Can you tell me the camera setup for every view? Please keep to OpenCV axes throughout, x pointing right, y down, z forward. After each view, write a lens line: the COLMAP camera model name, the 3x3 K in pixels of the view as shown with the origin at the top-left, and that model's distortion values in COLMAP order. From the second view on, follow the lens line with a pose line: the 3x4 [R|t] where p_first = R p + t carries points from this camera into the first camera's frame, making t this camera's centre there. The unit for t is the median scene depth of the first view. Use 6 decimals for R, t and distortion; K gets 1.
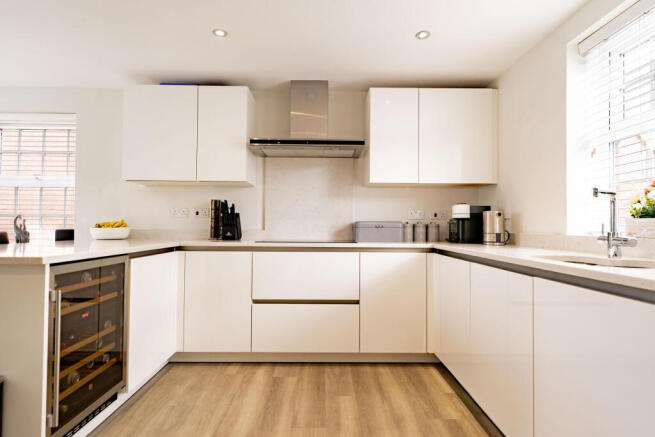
lens RADIAL K [[308.9, 0, 327.5], [0, 308.9, 218.5], [0, 0, 1]] dist [-0.000714, -0.000051]
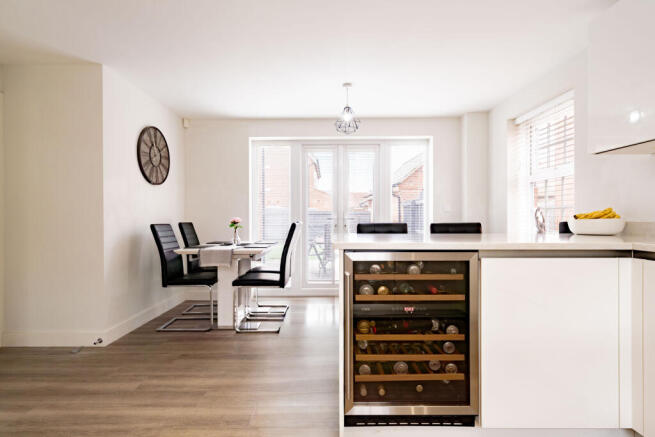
lens RADIAL K [[308.9, 0, 327.5], [0, 308.9, 218.5], [0, 0, 1]] dist [-0.000714, -0.000051]
pose [[-0.000072, -0.006722, -0.999977, 0.079212], [0.028591, 0.999569, -0.006721, 0.014378], [0.999591, -0.028591, 0.000120, 0.340596]]
